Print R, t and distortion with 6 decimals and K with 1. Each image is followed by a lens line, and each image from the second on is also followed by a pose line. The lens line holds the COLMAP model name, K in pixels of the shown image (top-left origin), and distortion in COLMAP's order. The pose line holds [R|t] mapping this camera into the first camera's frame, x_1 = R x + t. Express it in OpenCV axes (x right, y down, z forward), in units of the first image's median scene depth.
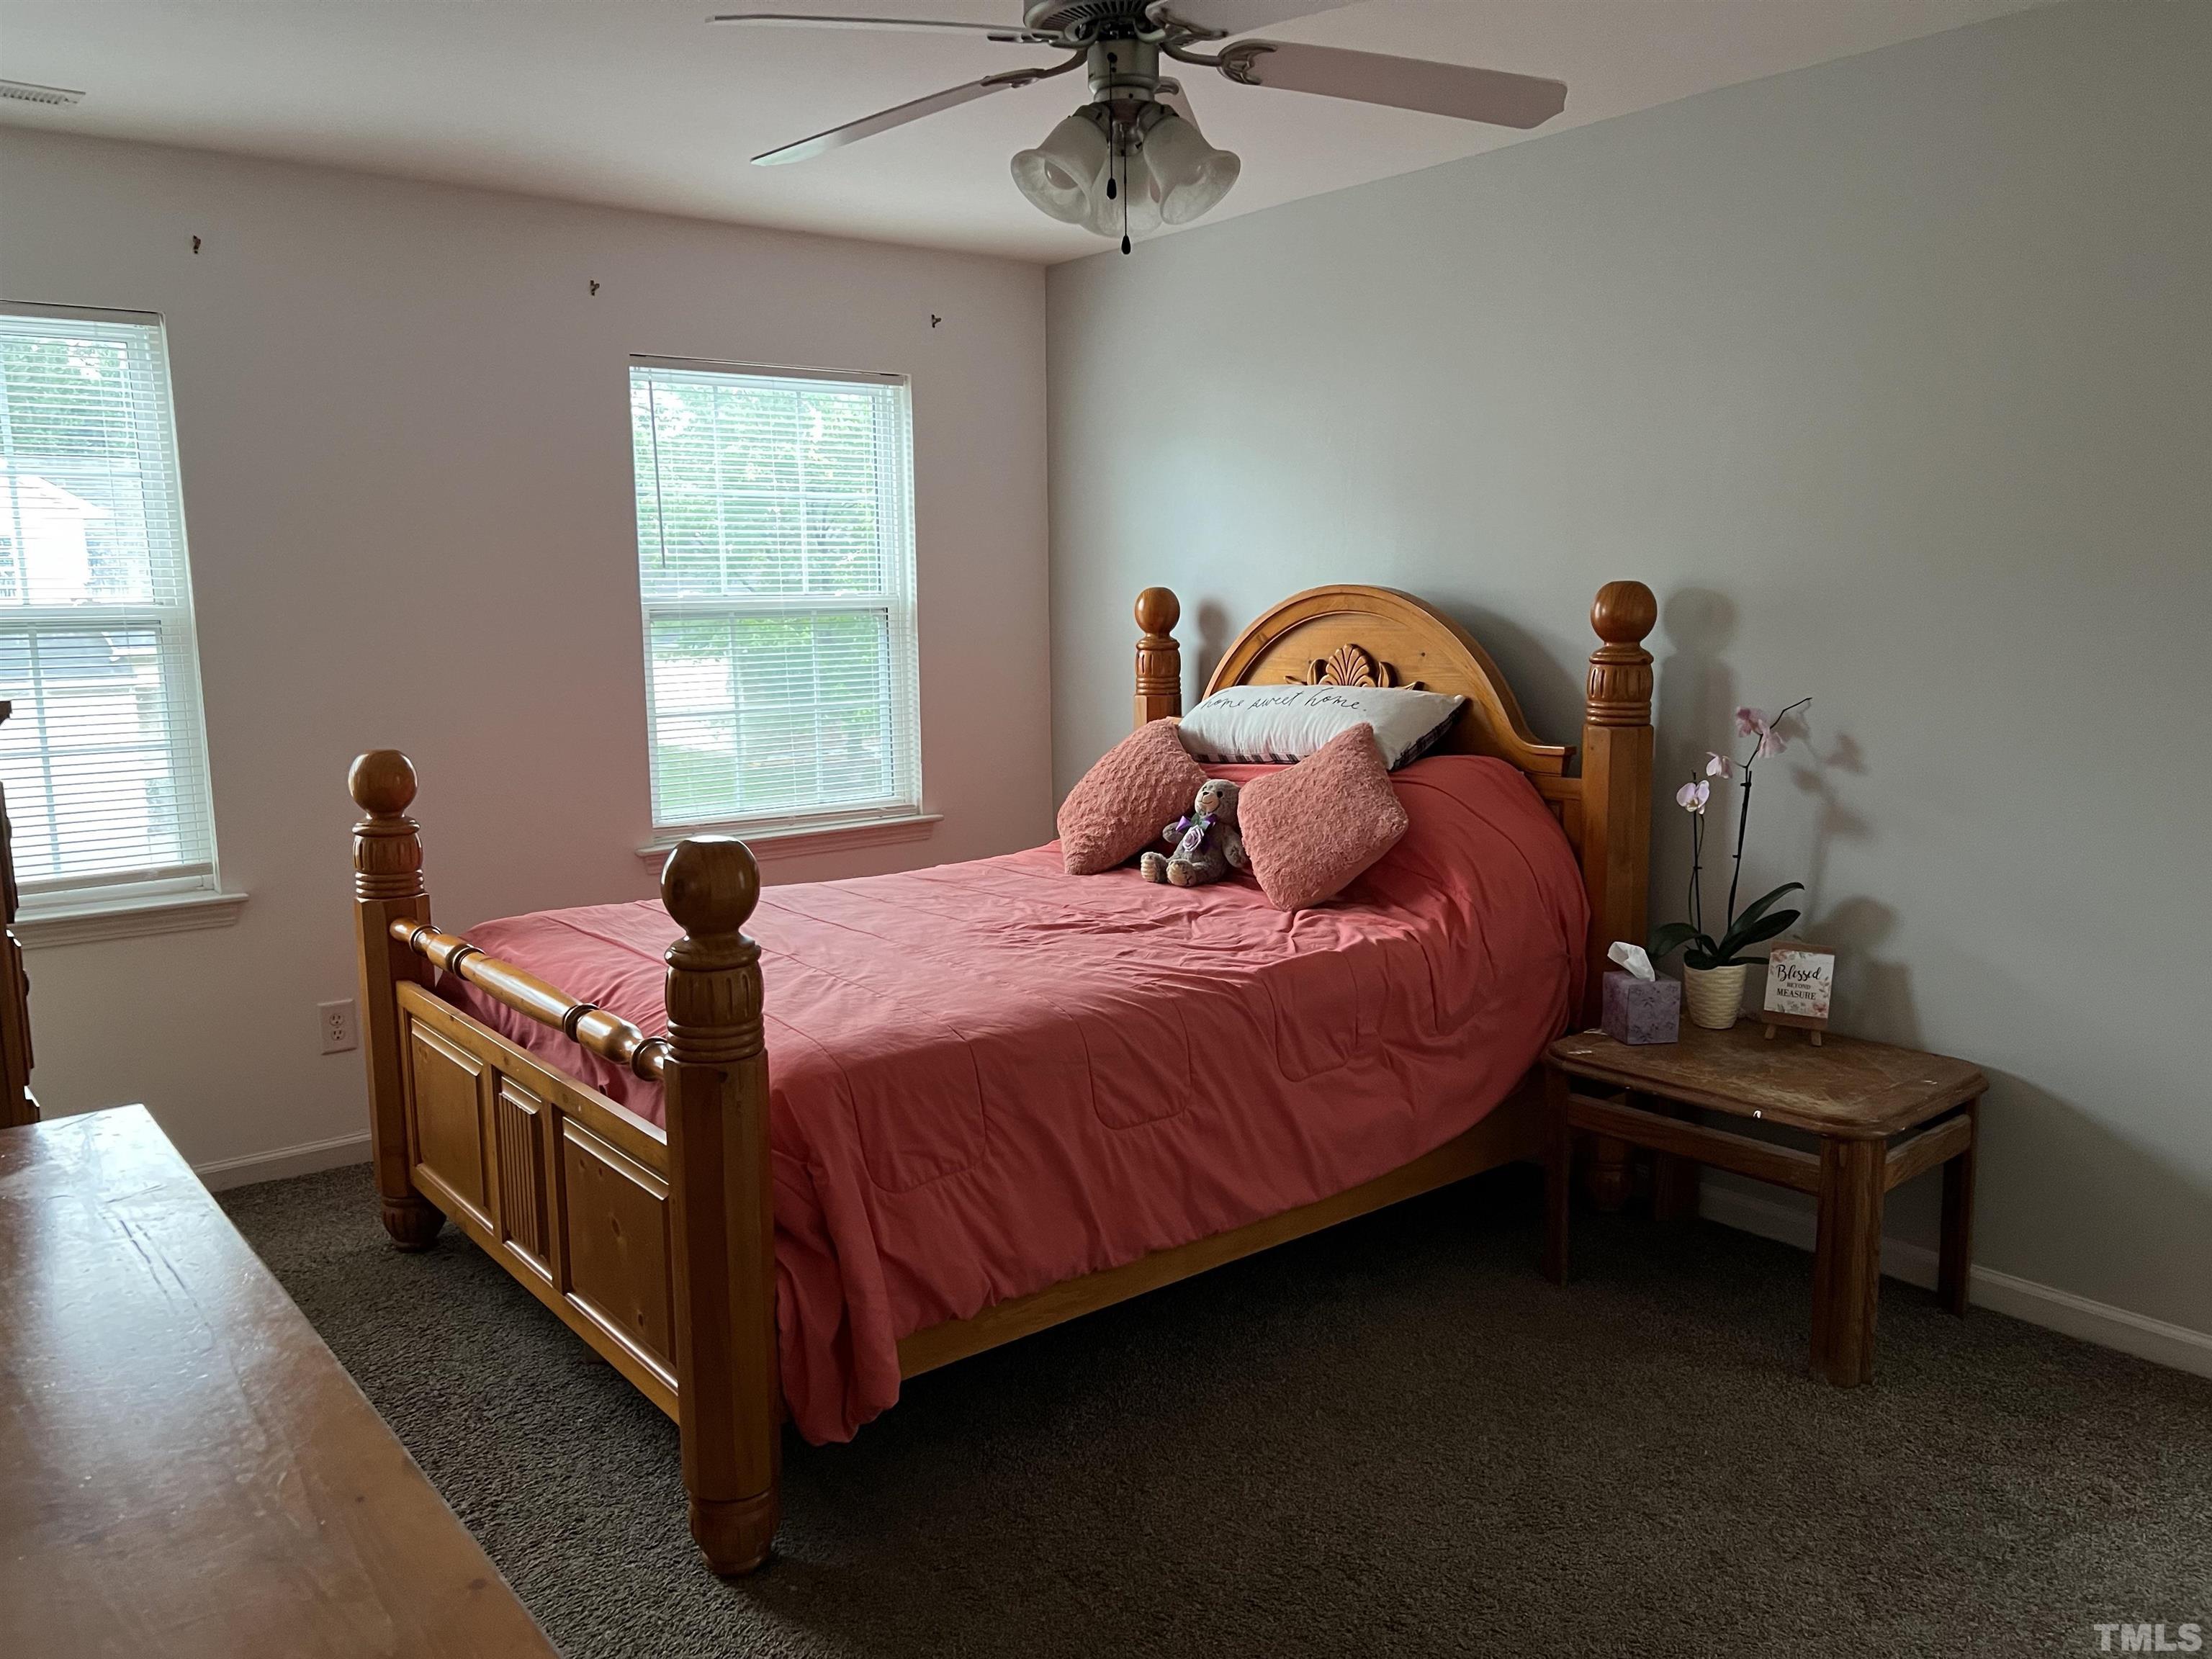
lens RADIAL K [[1683.0, 0, 1104.9], [0, 1683.0, 844.8], [0, 0, 1]] dist [0.050576, -0.066192]
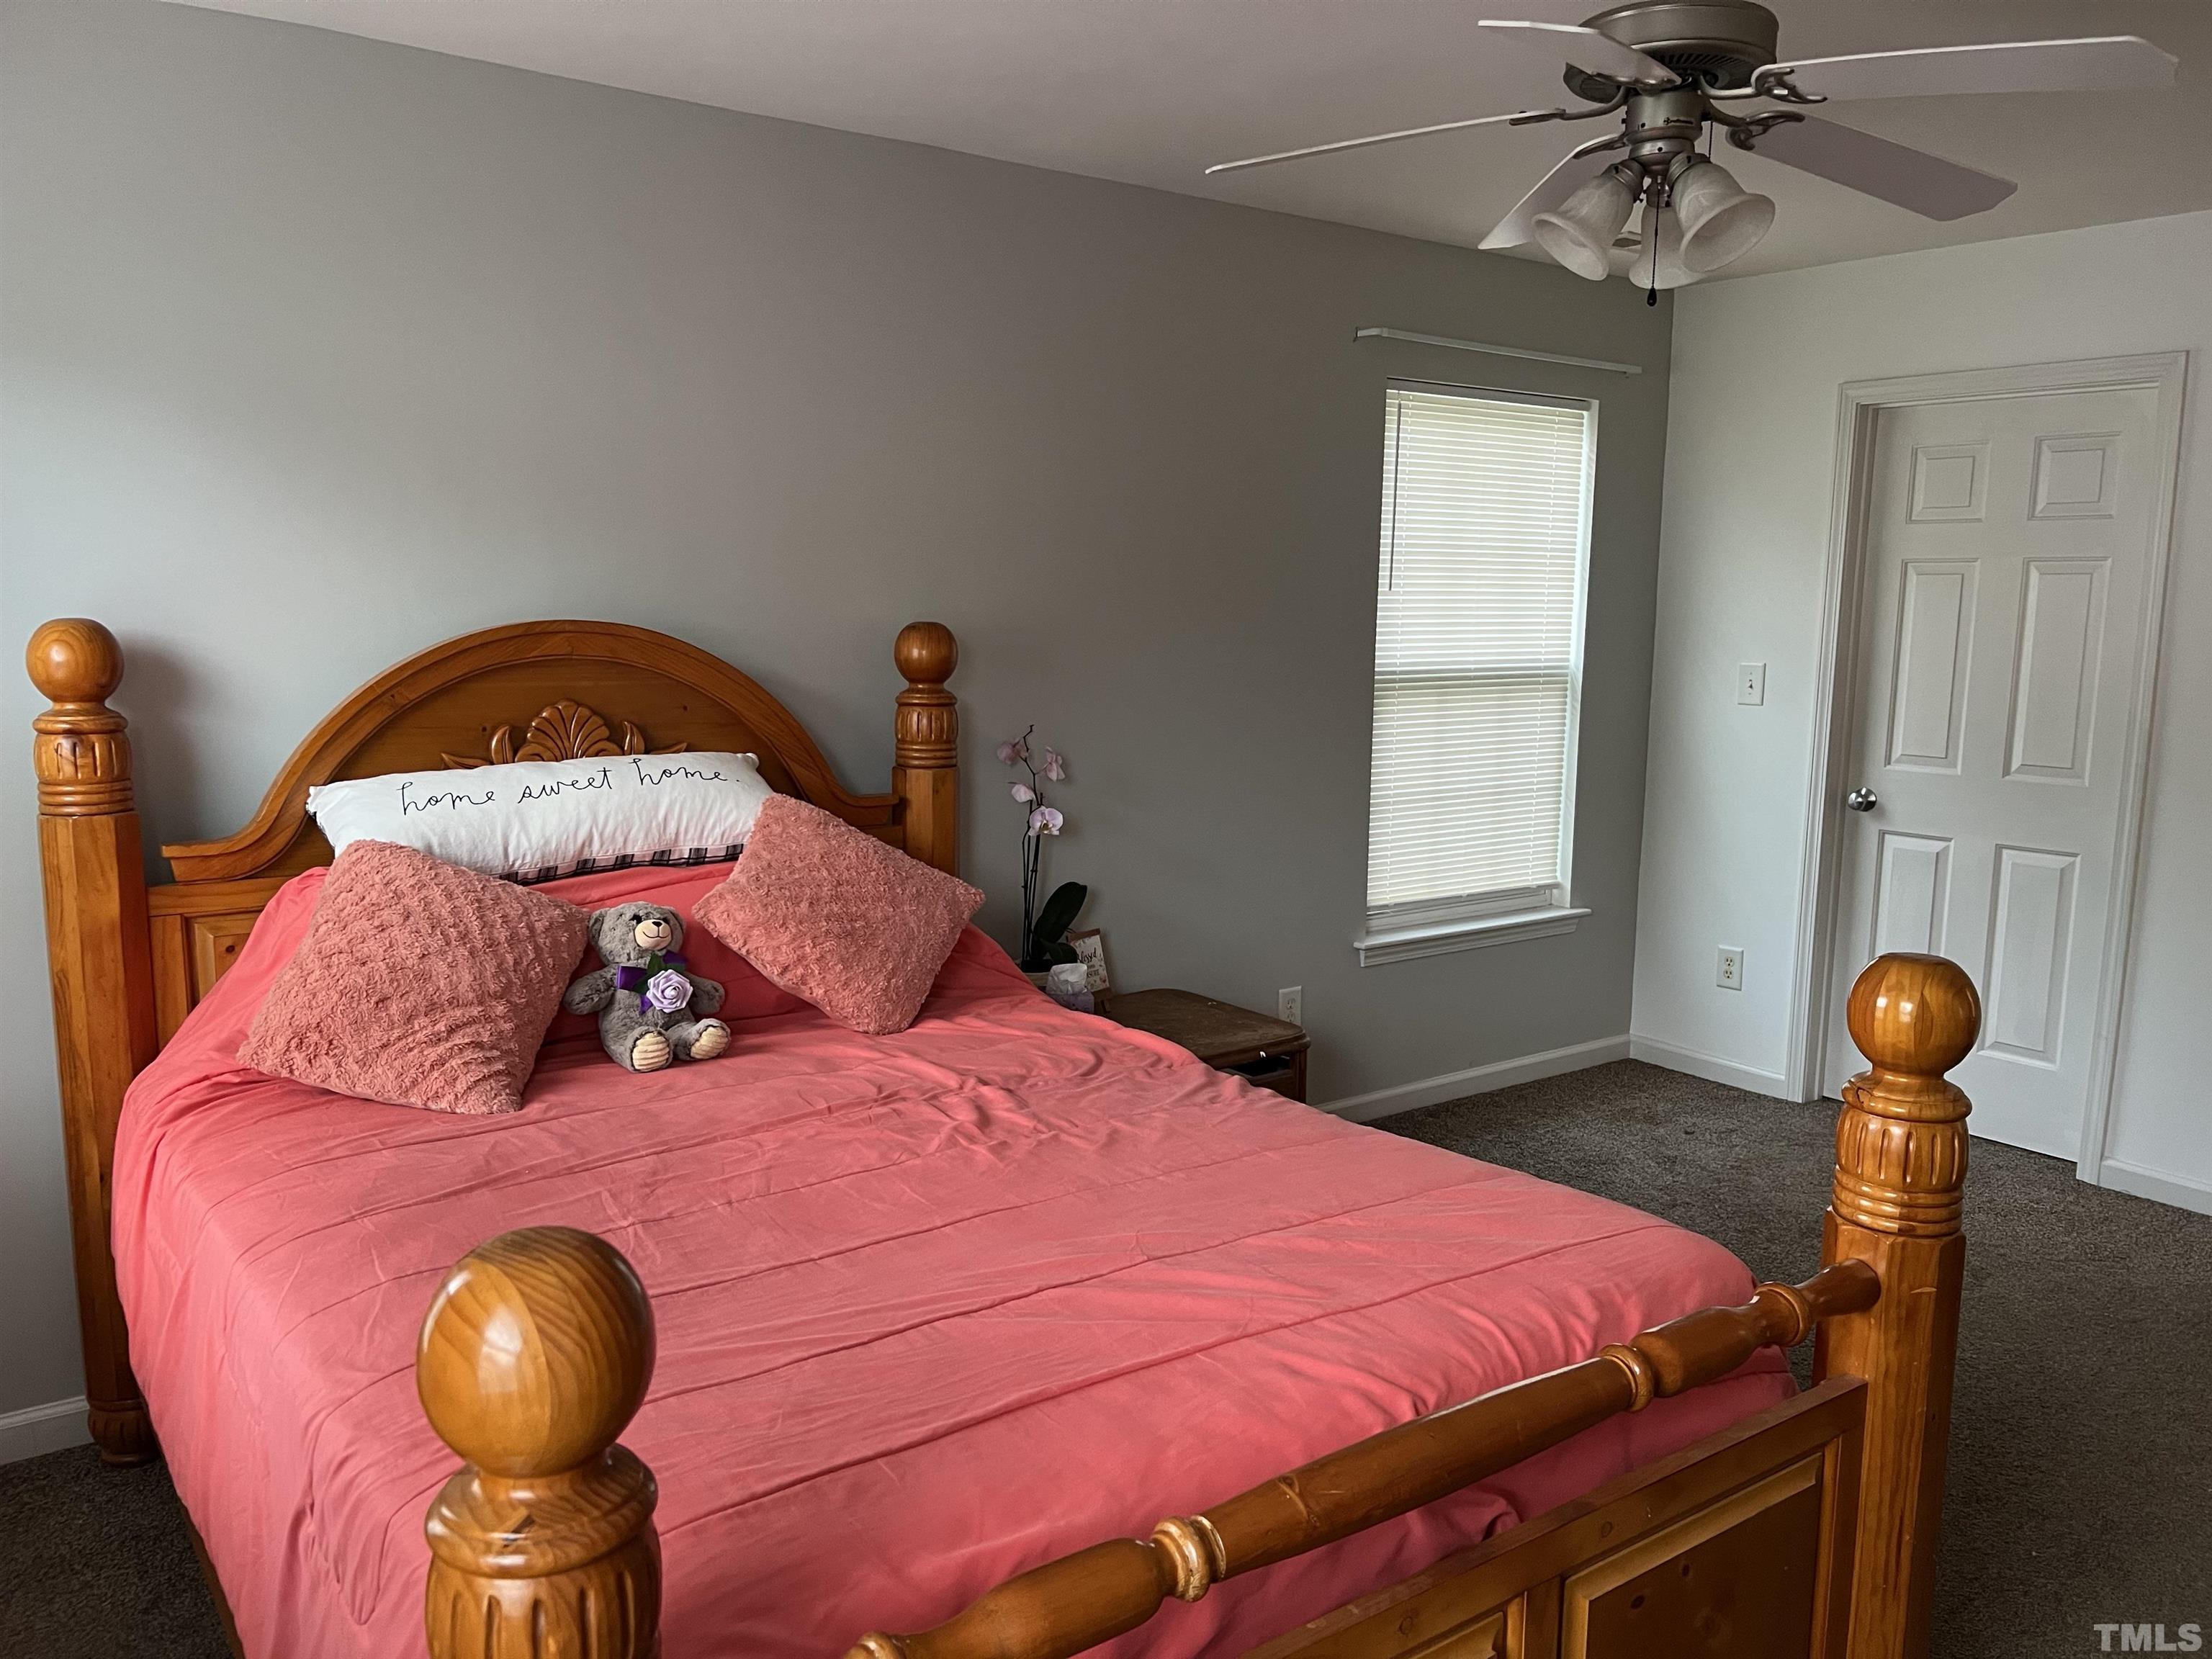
lens RADIAL K [[1683.0, 0, 1104.9], [0, 1683.0, 844.8], [0, 0, 1]] dist [0.050576, -0.066192]
pose [[0.016707, -0.143303, 0.989538, -0.654594], [0.129758, 0.981617, 0.139965, -0.143134], [-0.991405, 0.126062, 0.034995, 0.818865]]
